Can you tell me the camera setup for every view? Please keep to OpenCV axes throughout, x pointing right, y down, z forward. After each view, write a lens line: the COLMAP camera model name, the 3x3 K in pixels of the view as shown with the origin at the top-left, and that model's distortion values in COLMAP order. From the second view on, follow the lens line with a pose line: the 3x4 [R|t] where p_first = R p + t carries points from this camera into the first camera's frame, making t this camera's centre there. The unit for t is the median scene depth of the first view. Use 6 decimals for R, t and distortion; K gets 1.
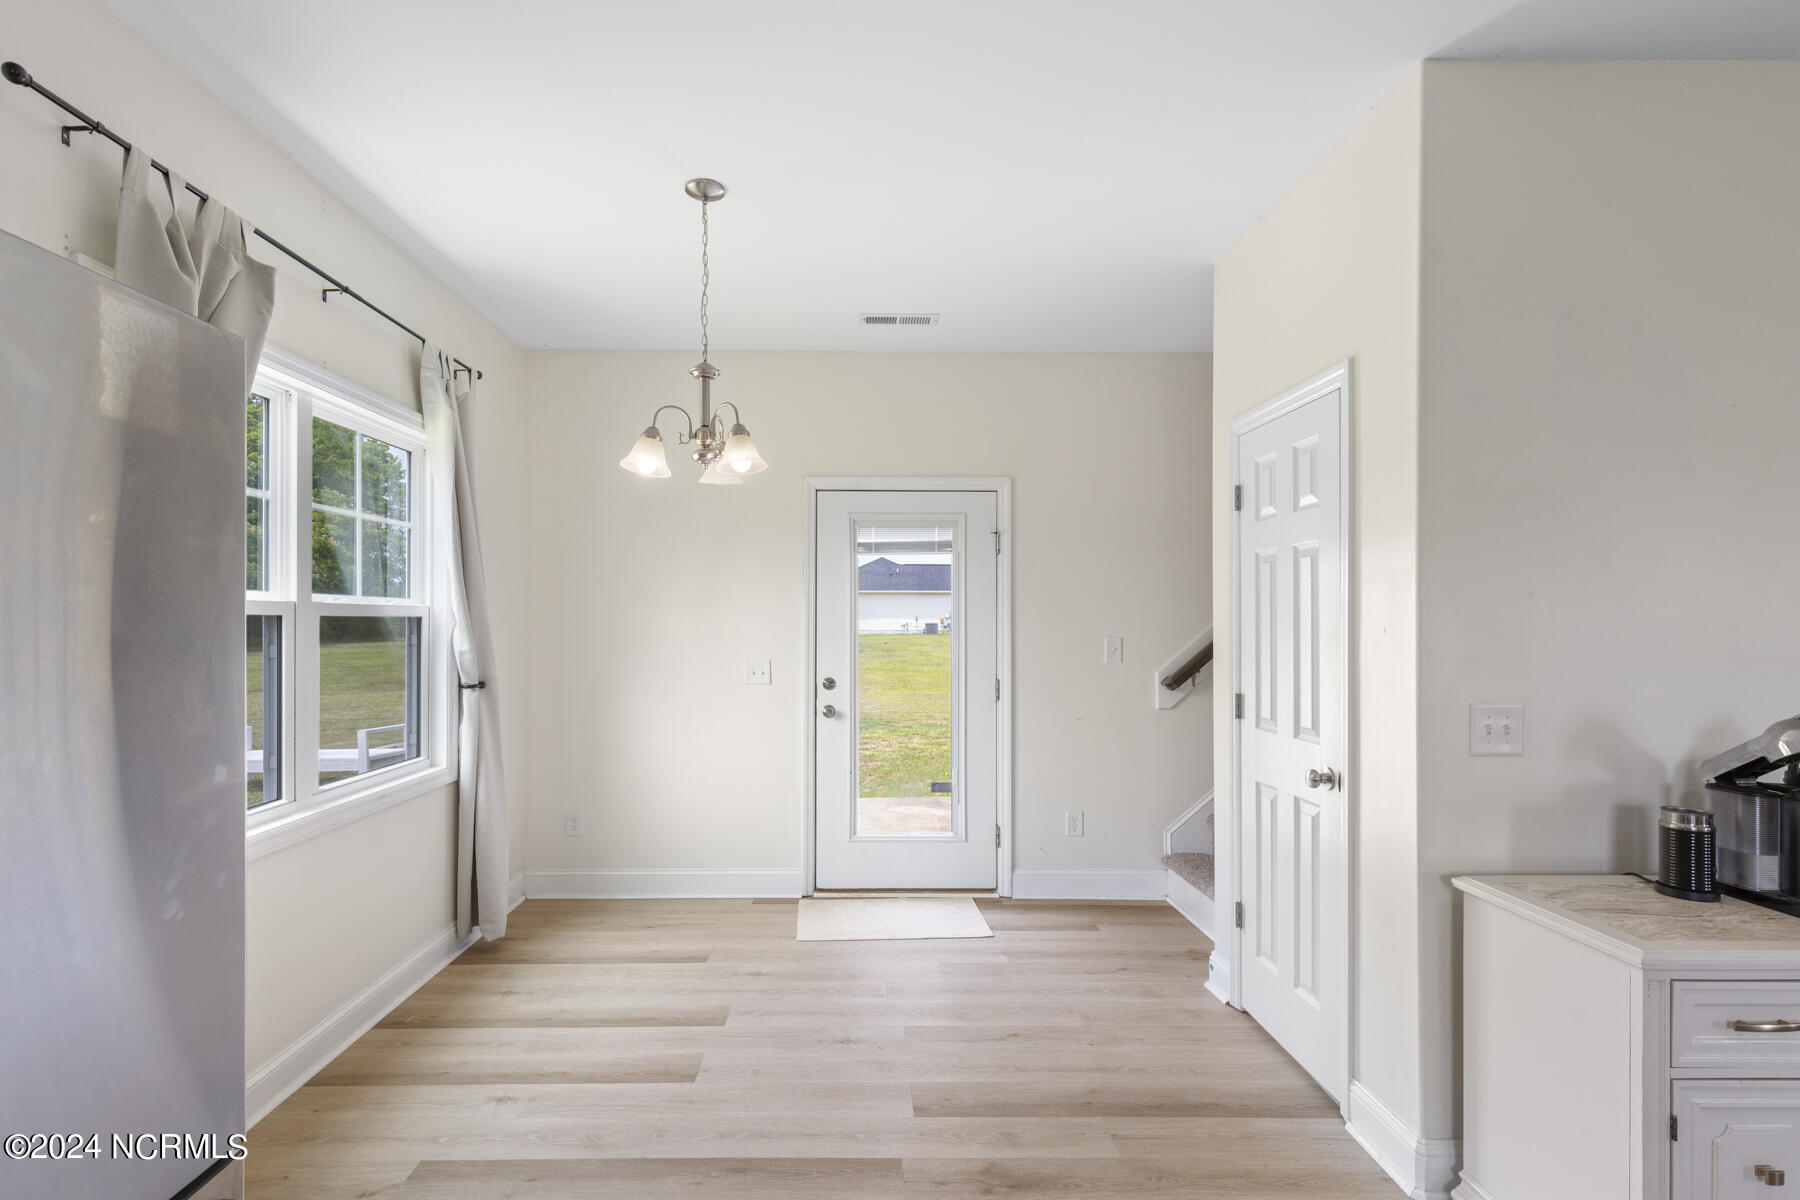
lens RADIAL K [[851.2, 0, 896.5], [0, 851.2, 618.4], [0, 0, 1]] dist [0.003919, -0.000016]
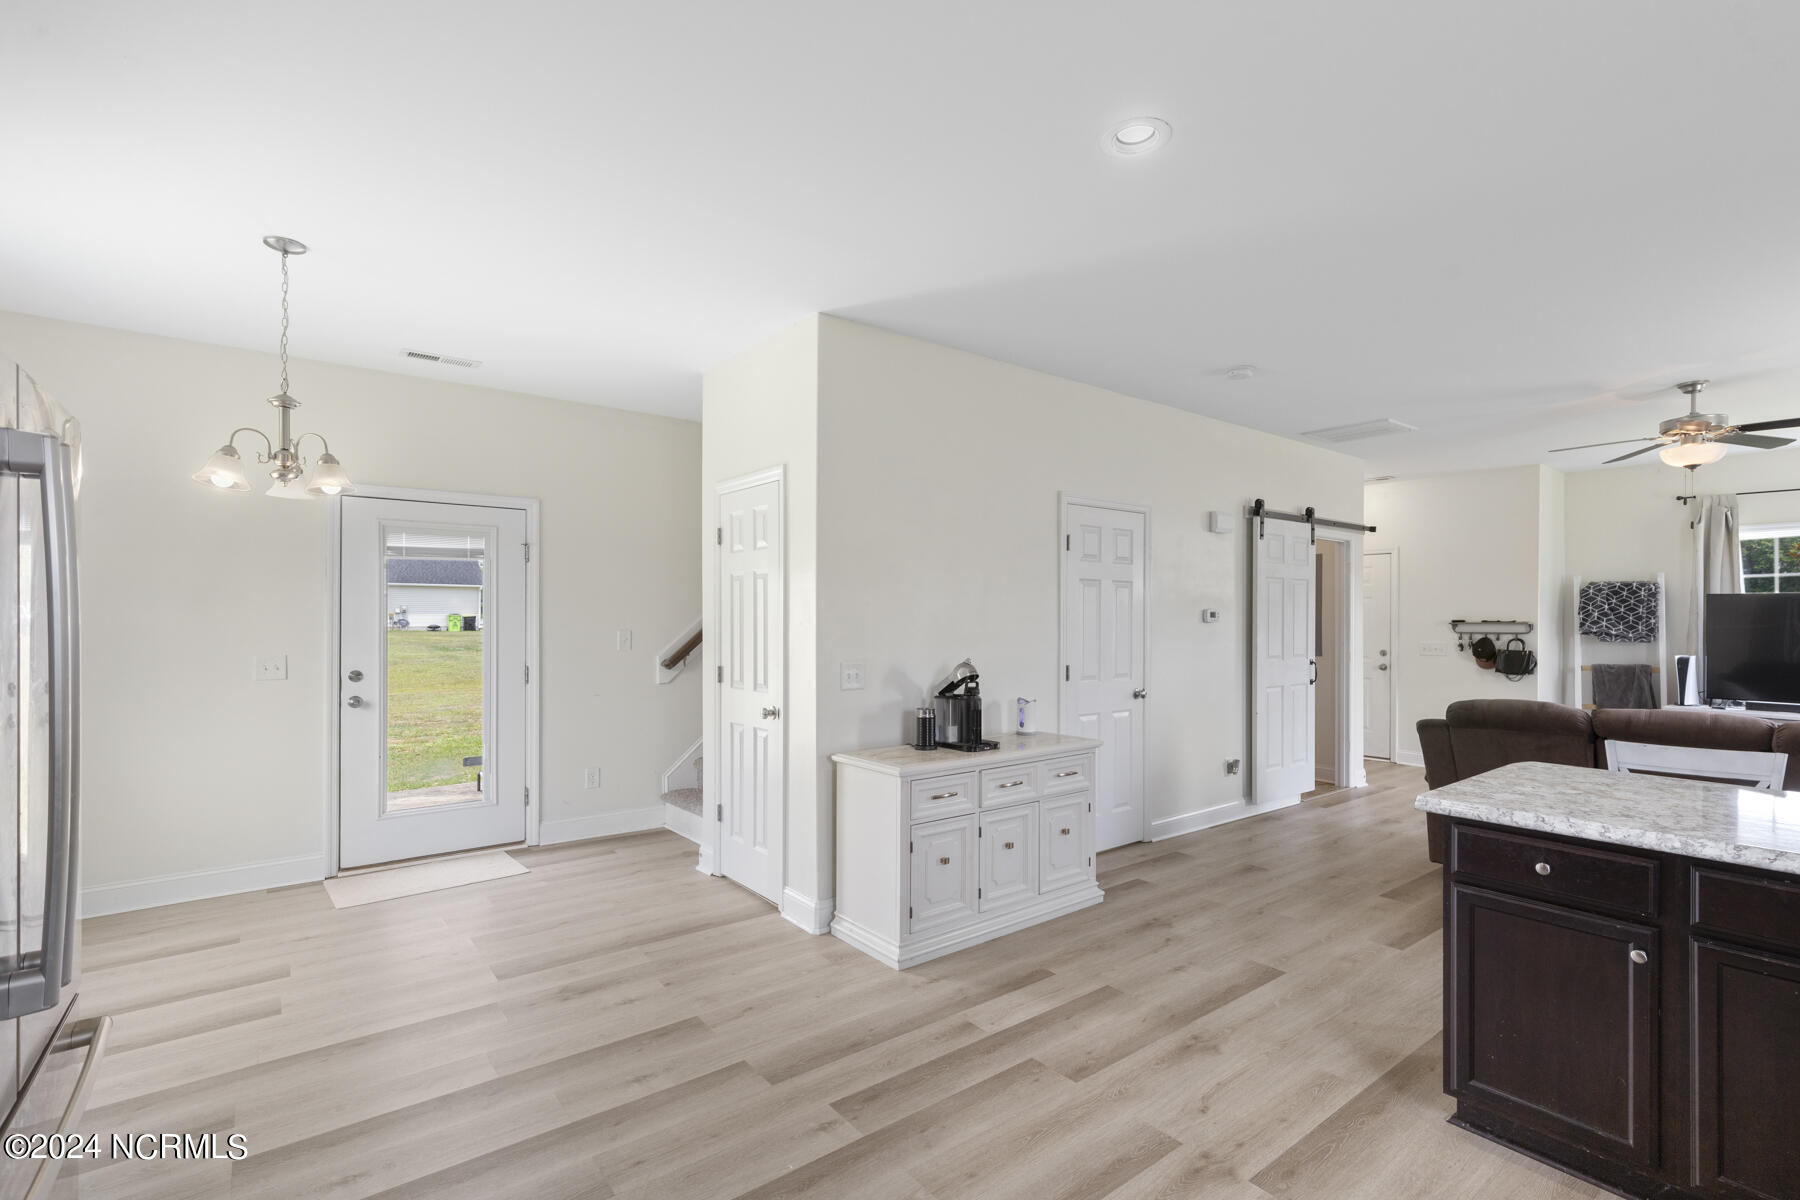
lens RADIAL K [[808.7, 0, 893.8], [0, 808.7, 616.8], [0, 0, 1]] dist [0.002174, 0.000144]
pose [[0.818557, -0.000078, 0.574425, -0.179754], [-0.001769, 0.999995, 0.002657, -0.003564], [-0.574423, -0.003191, 0.818553, -0.371877]]
